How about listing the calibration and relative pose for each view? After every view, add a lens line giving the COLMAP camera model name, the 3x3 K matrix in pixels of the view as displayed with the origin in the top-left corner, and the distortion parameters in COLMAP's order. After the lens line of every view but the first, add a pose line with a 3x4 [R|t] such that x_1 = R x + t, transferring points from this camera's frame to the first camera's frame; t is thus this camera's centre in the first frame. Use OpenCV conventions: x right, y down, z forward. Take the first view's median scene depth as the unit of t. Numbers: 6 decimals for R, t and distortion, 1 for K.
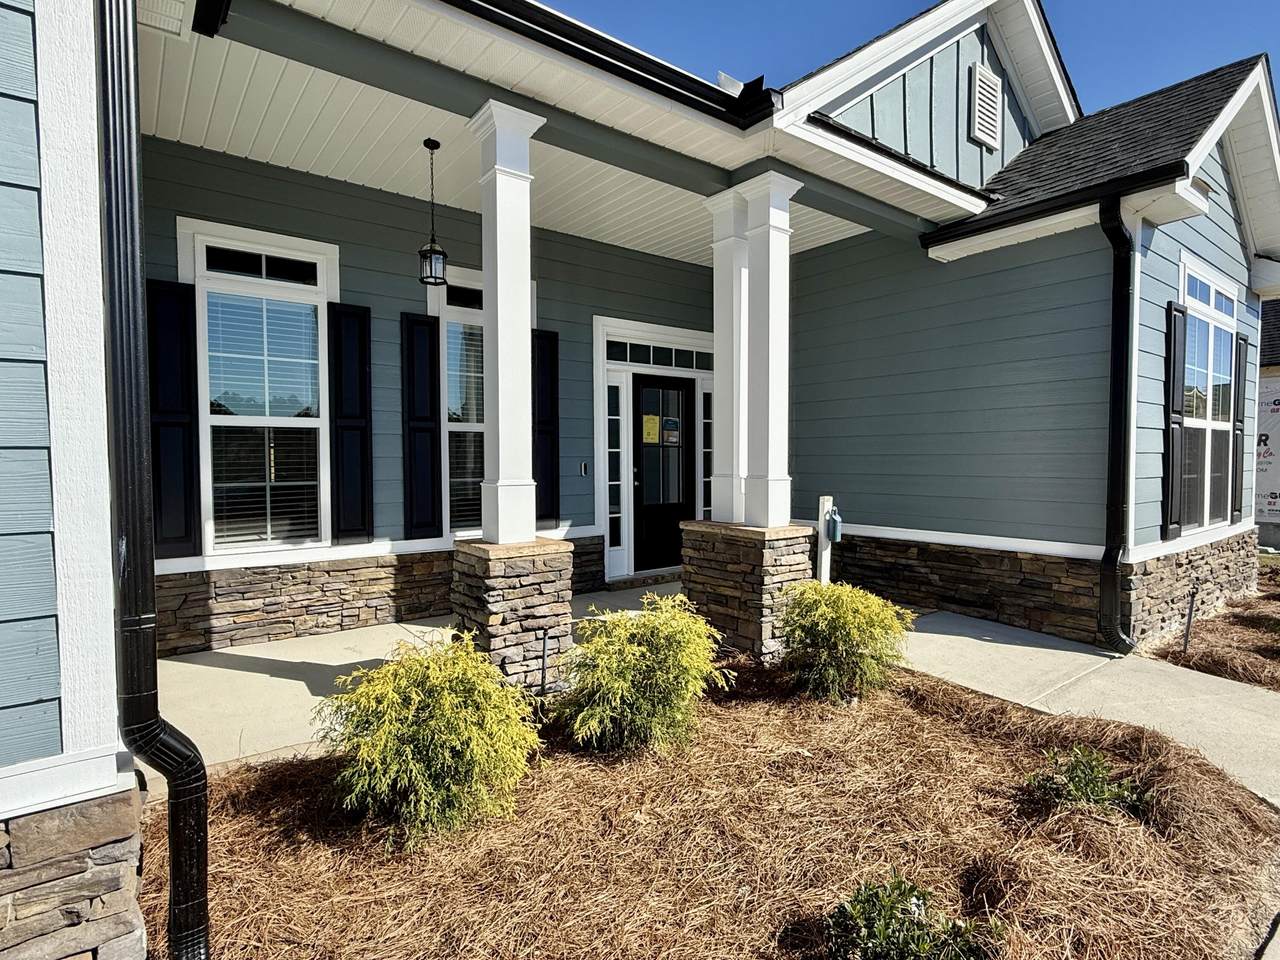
lens RADIAL K [[665.6, 0, 642.7], [0, 665.6, 482.0], [0, 0, 1]] dist [0.001200, 0.000194]
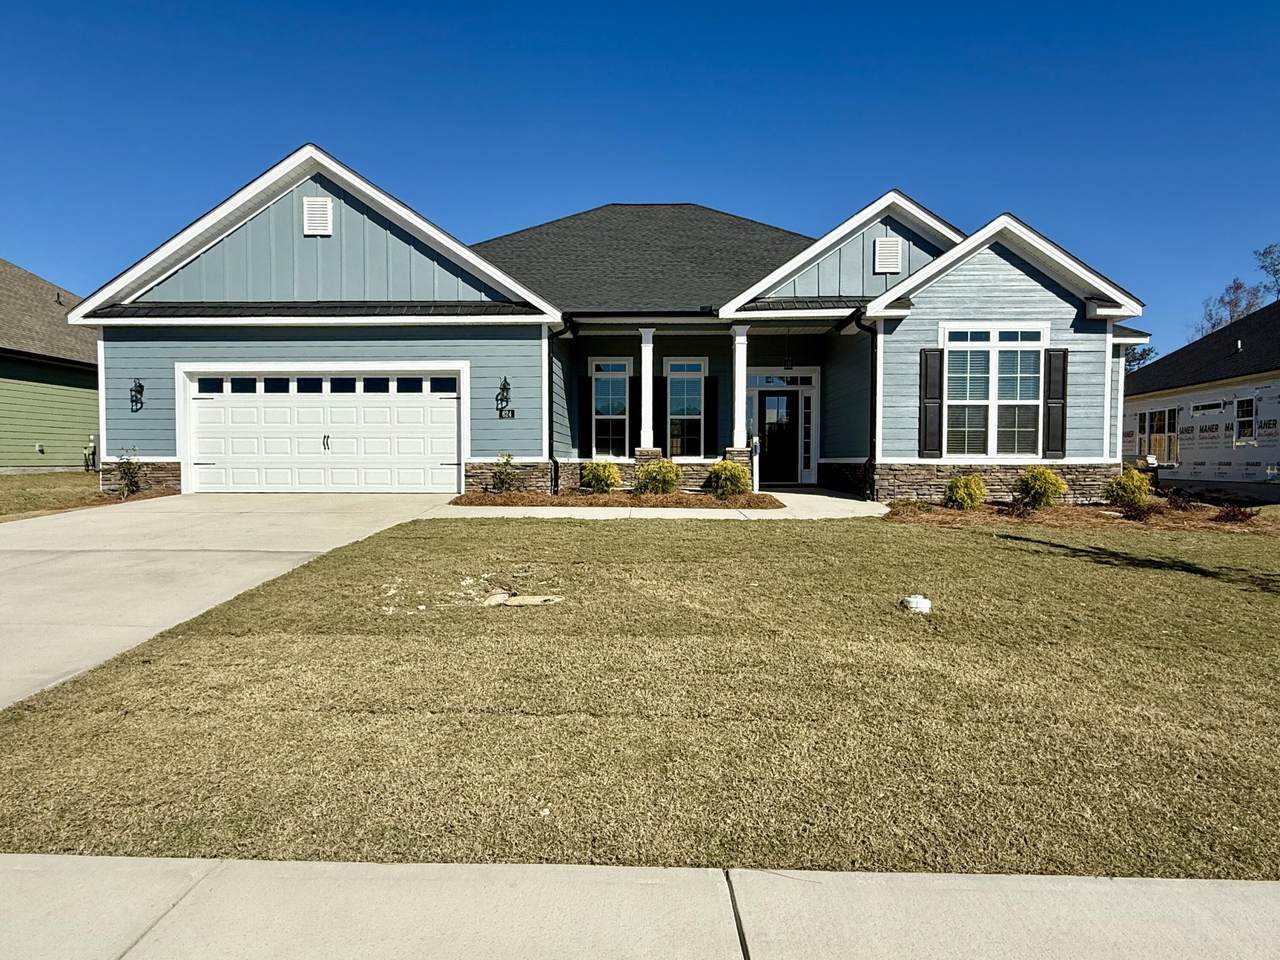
lens RADIAL K [[665.6, 0, 639.3], [0, 665.6, 476.7], [0, 0, 1]] dist [0.001200, 0.000194]
pose [[0.783036, 0.023228, -0.621543, 1.474944], [-0.030621, 0.999530, -0.001223, 0.187748], [0.621223, 0.019989, 0.783379, -1.331842]]
